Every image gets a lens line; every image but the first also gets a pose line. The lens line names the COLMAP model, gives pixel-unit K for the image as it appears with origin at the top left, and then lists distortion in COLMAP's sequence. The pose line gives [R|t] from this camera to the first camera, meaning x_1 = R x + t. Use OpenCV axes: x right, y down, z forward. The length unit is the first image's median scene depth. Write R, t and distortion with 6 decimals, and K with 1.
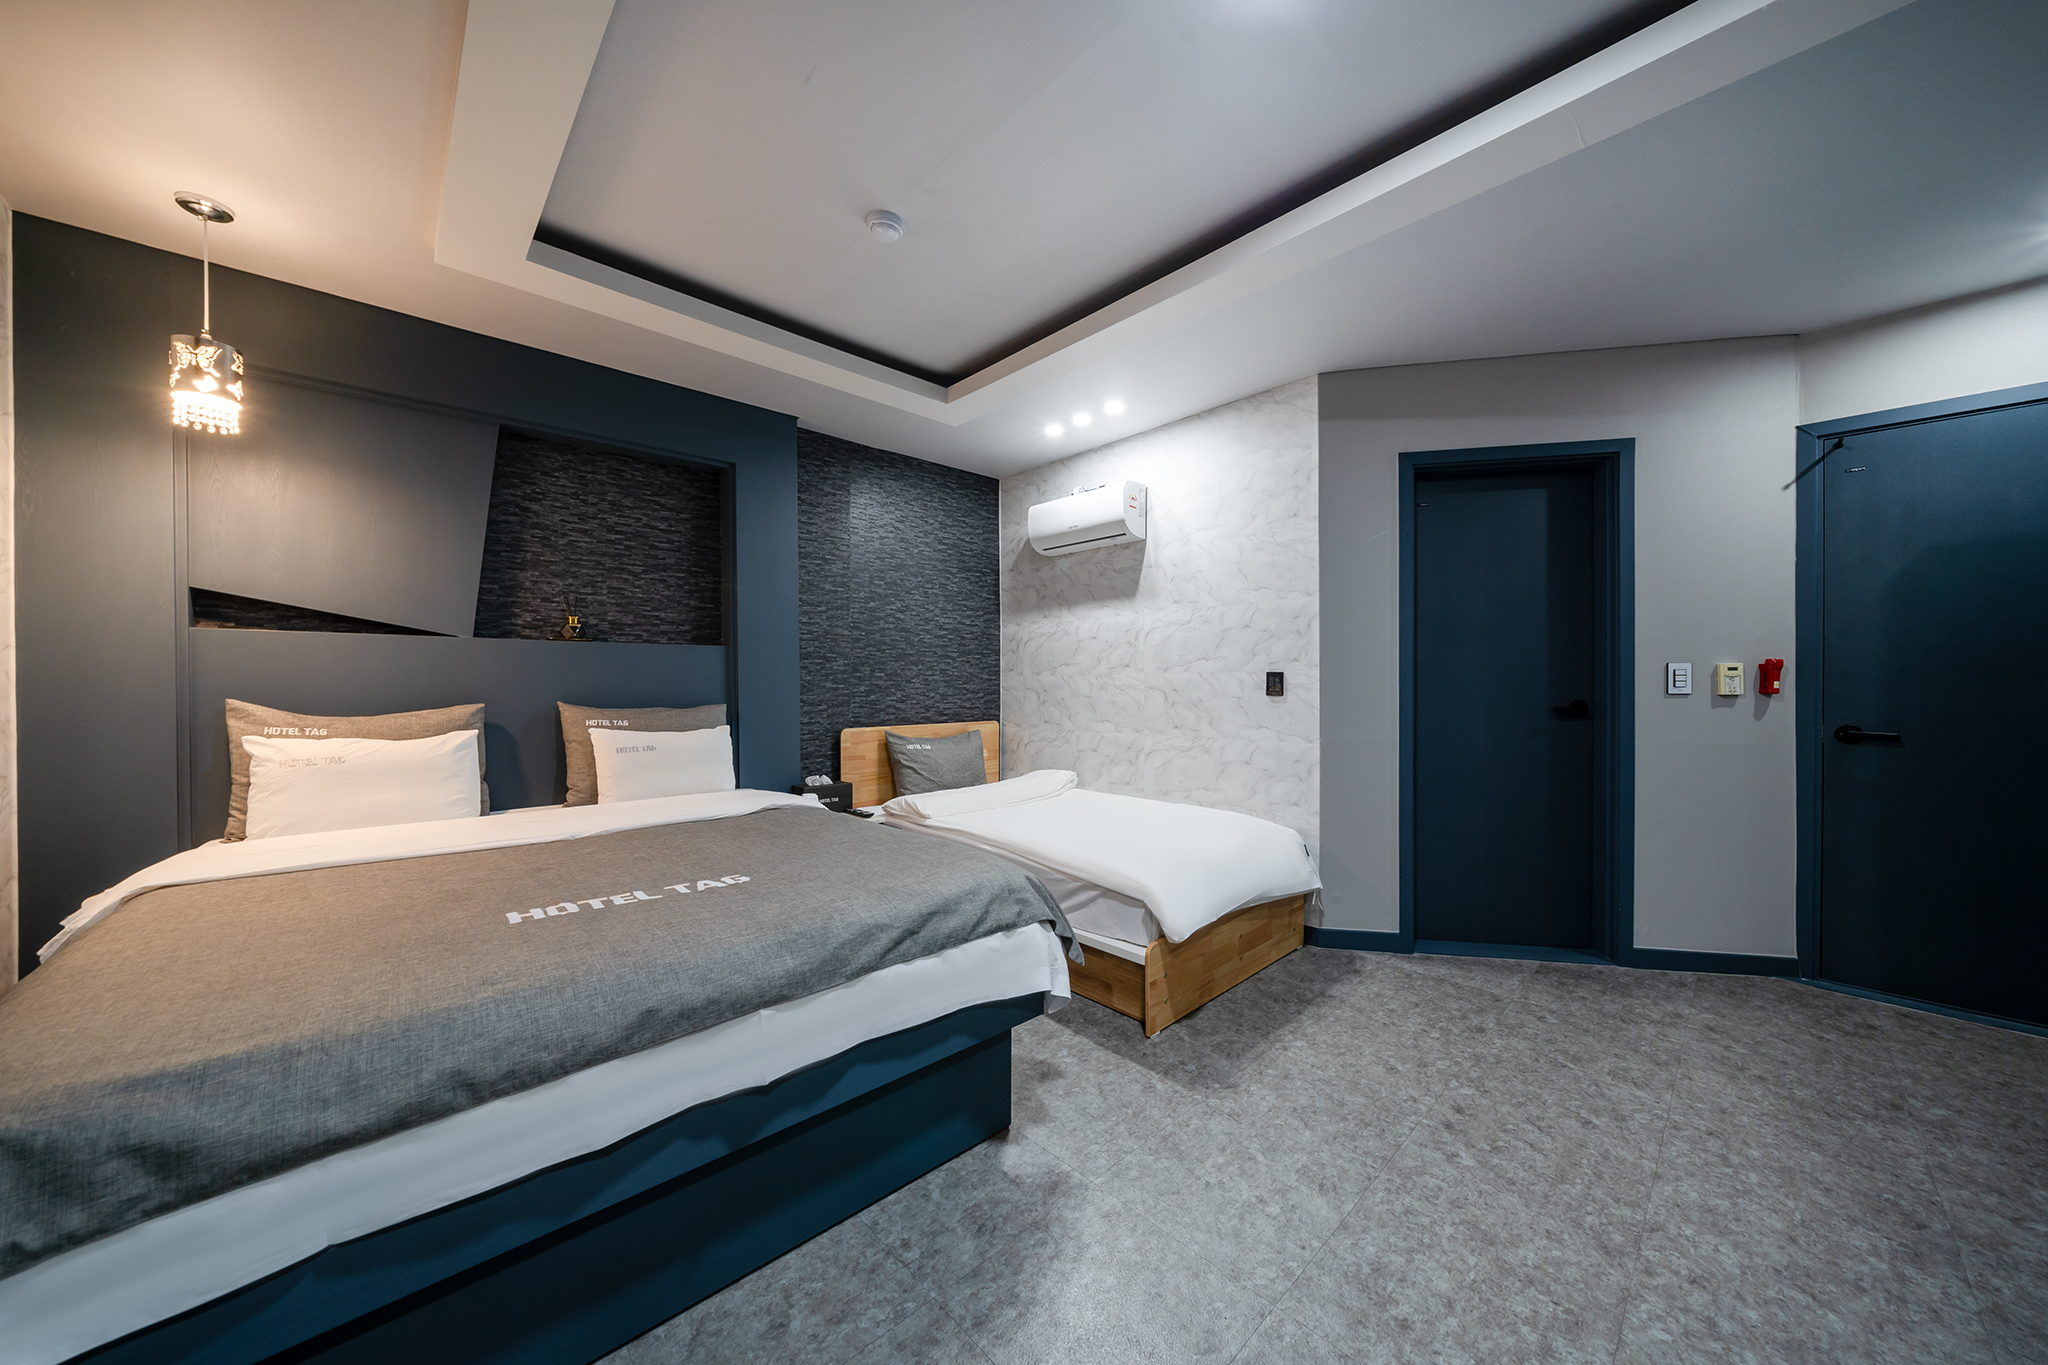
lens RADIAL K [[696.8, 0, 1023.4], [0, 696.8, 685.5], [0, 0, 1]] dist [-0.002287, 0.000188]
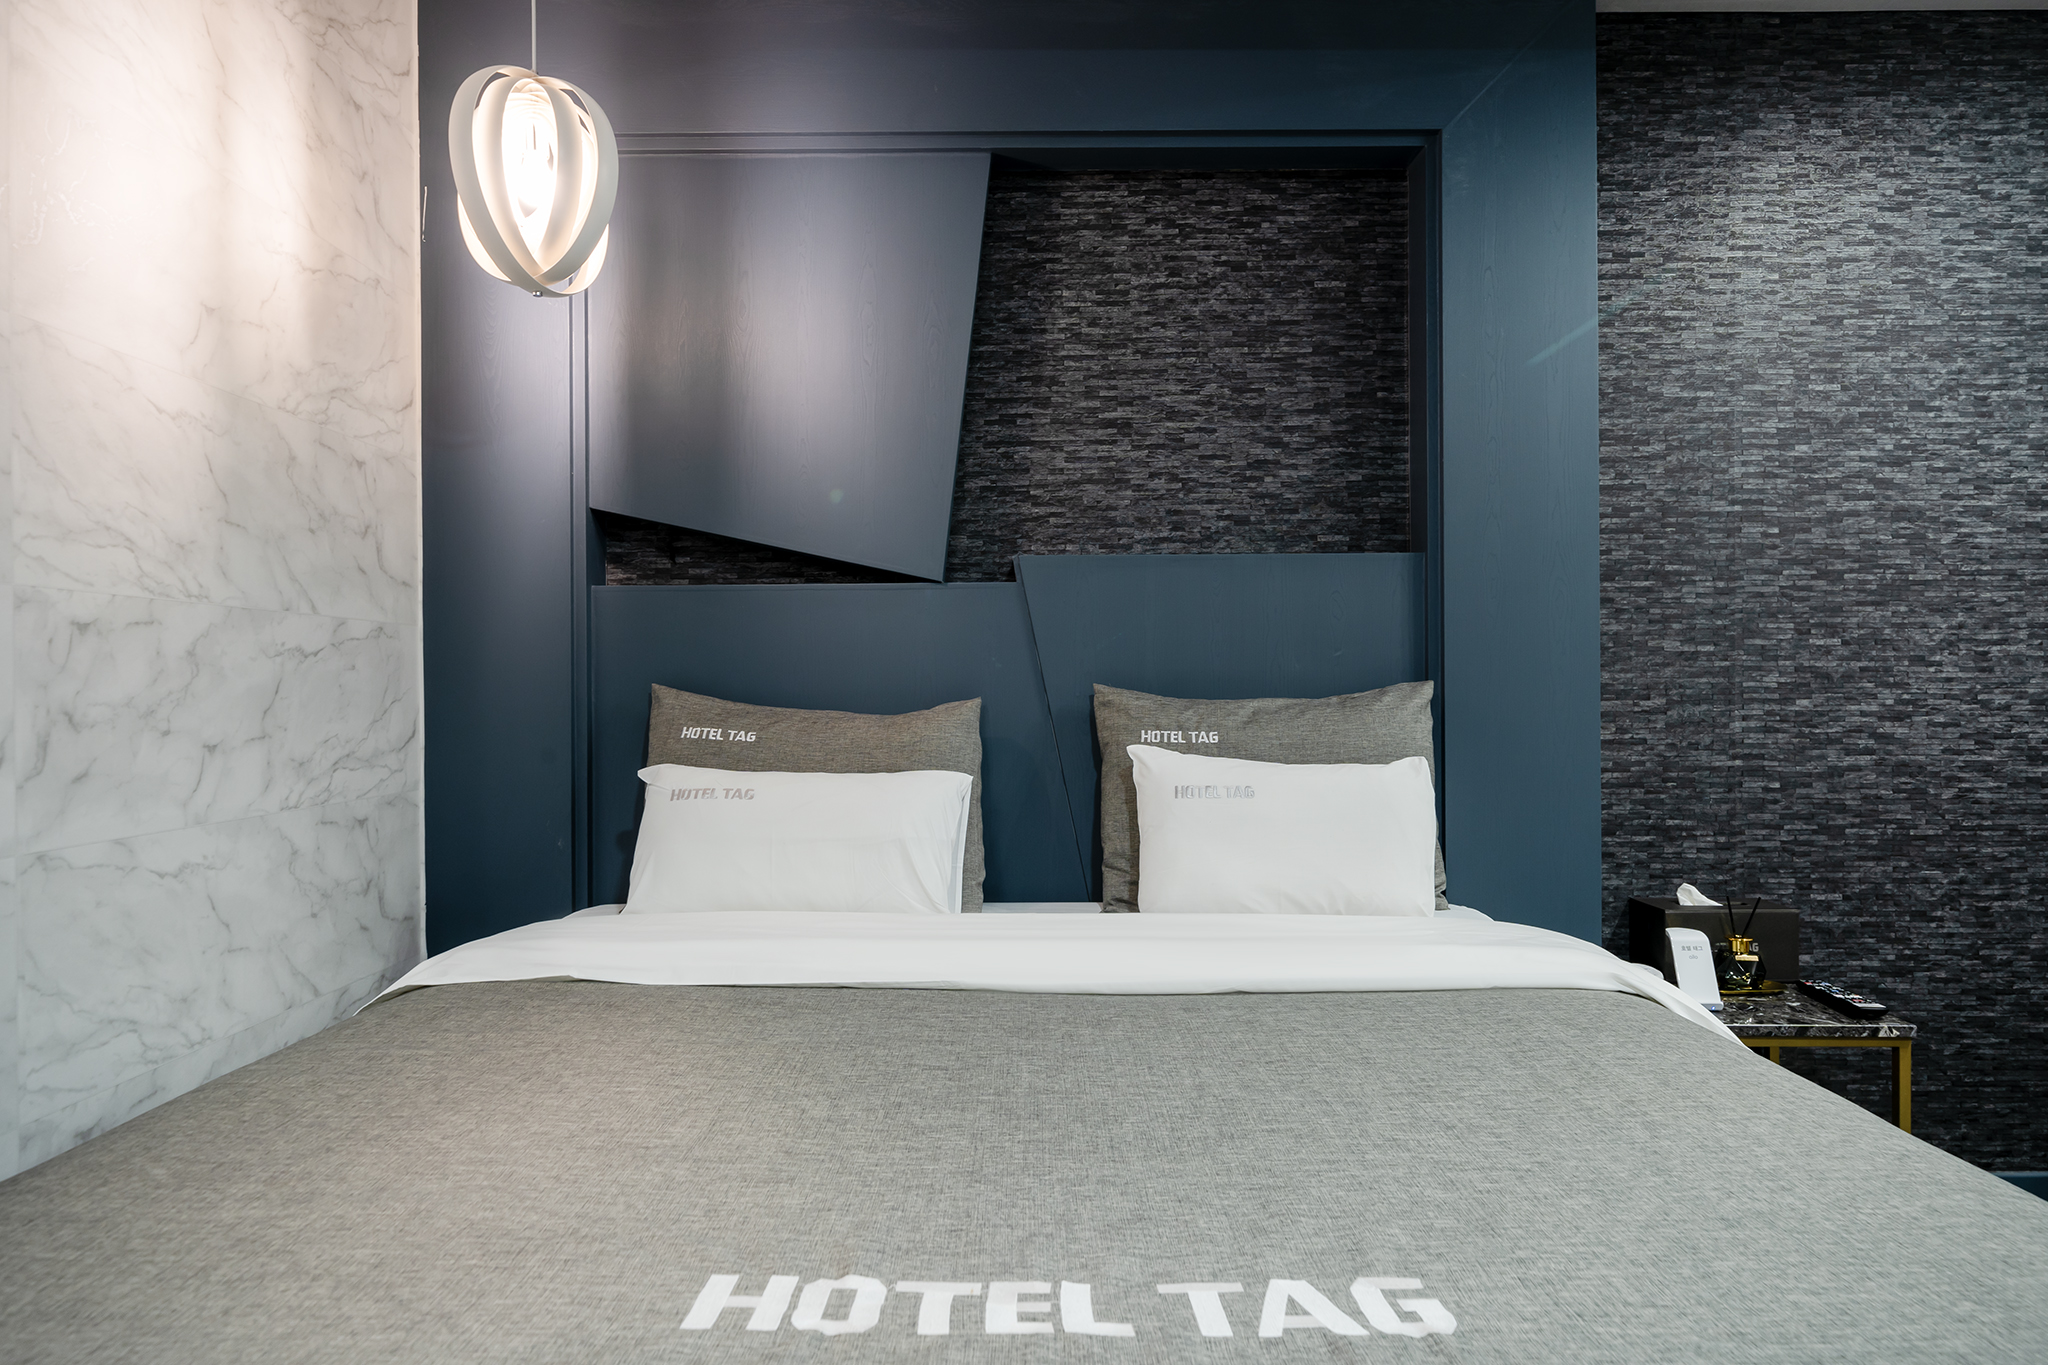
lens RADIAL K [[1240.9, 0, 997.6], [0, 1240.9, 693.1], [0, 0, 1]] dist [0.049449, -0.024234]
pose [[0.736239, 0.000245, -0.676722, -0.105867], [-0.001778, 0.999997, -0.001572, 0.017332], [0.676719, 0.002360, 0.736237, 0.302250]]
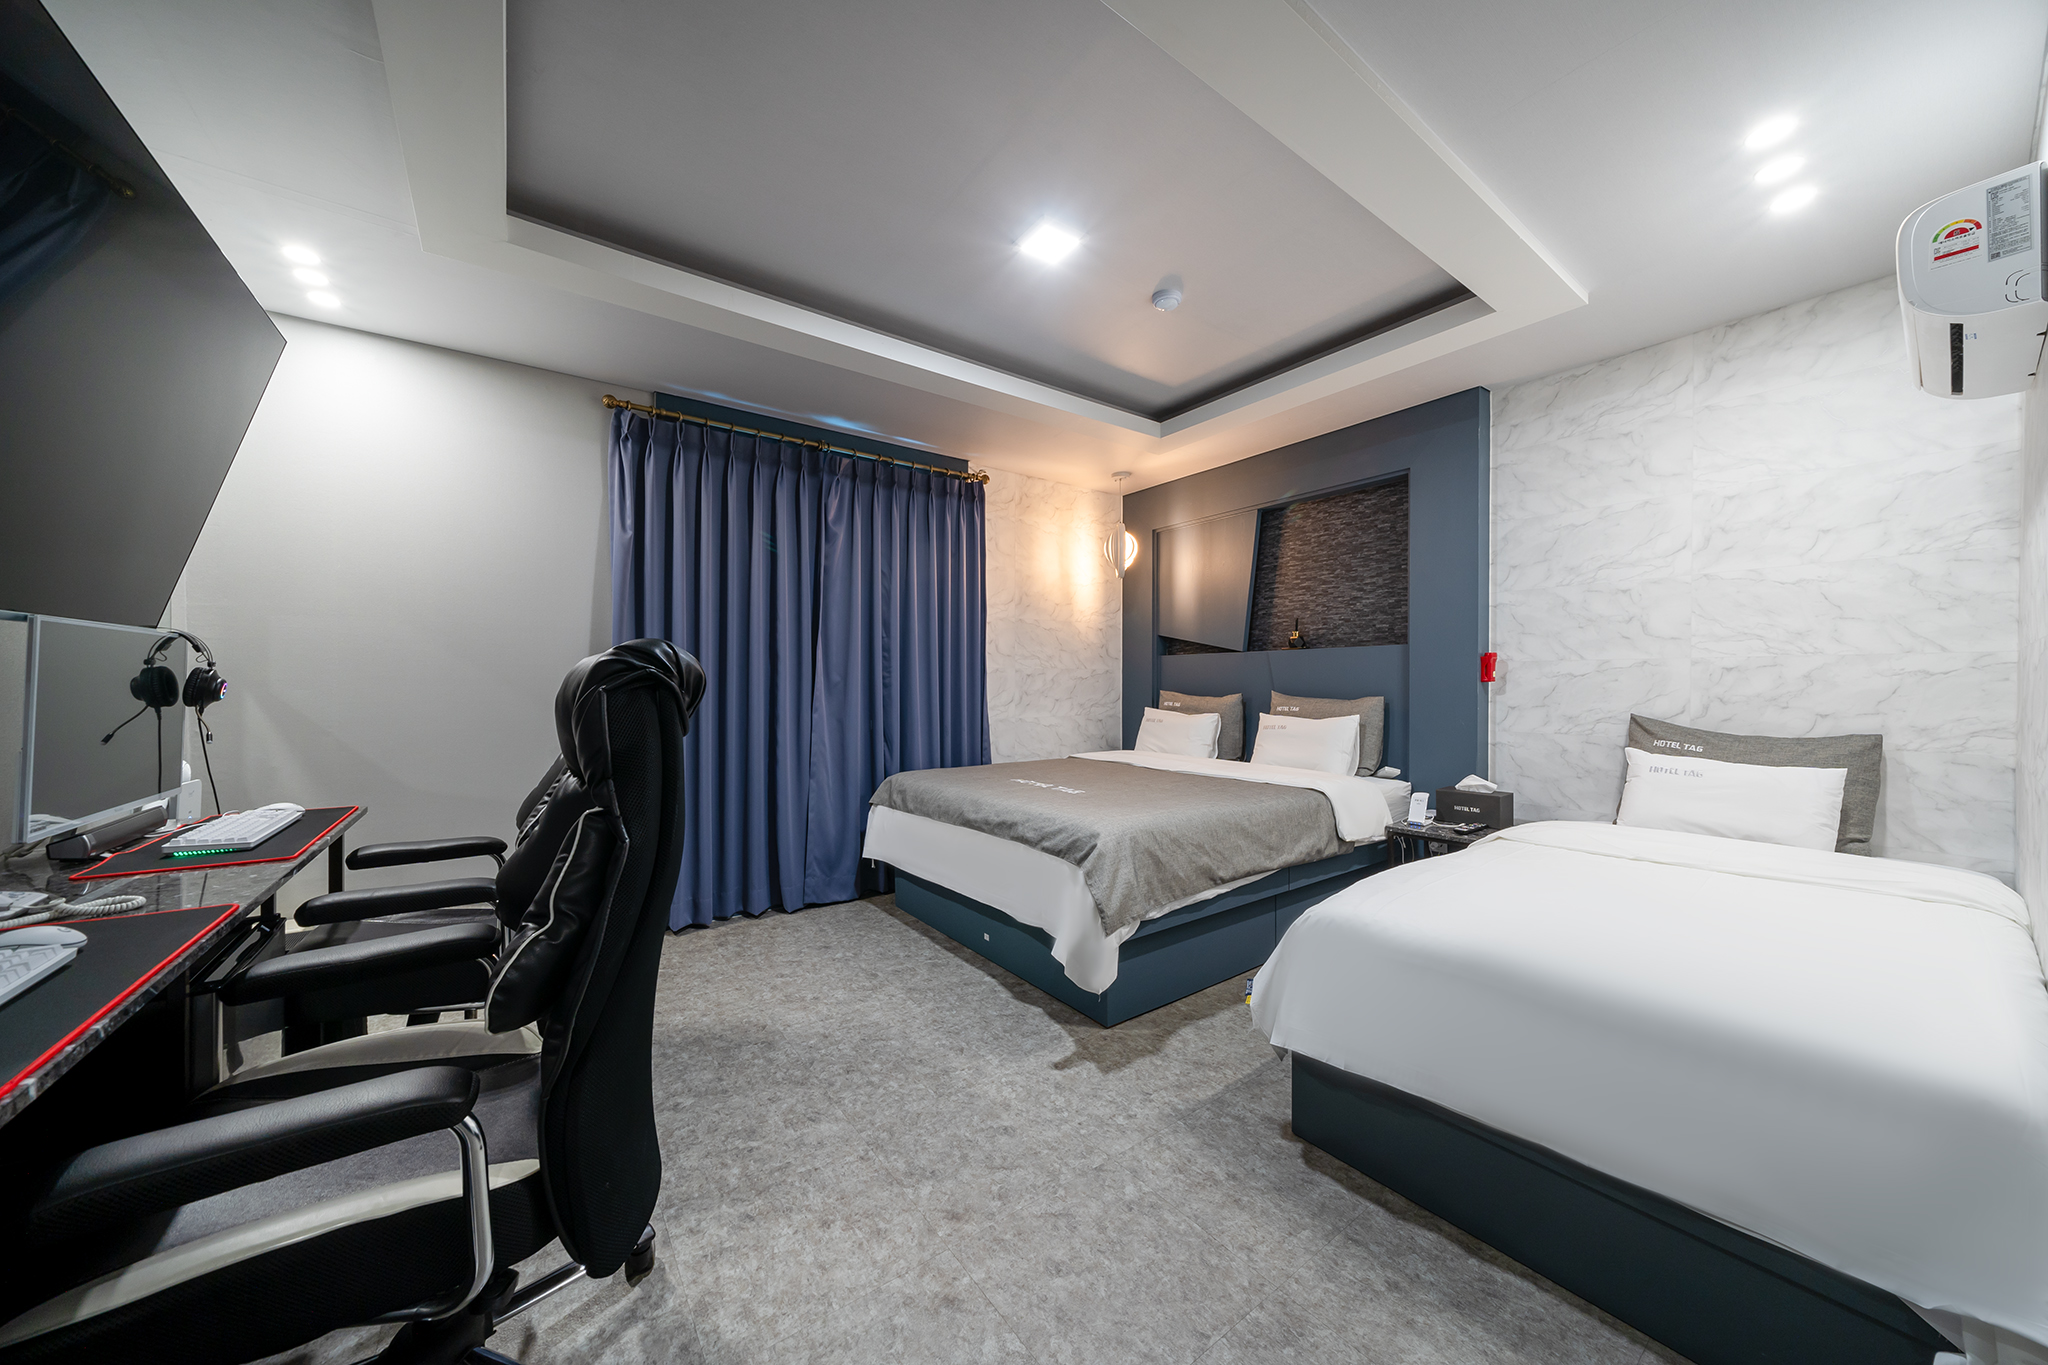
lens RADIAL K [[696.8, 0, 1021.1], [0, 696.8, 686.5], [0, 0, 1]] dist [-0.002287, 0.000188]
pose [[-0.121032, 0.010680, -0.992591, 0.771816], [0.007310, 0.999925, 0.009868, -0.003301], [0.992622, -0.006062, -0.121101, 0.619113]]
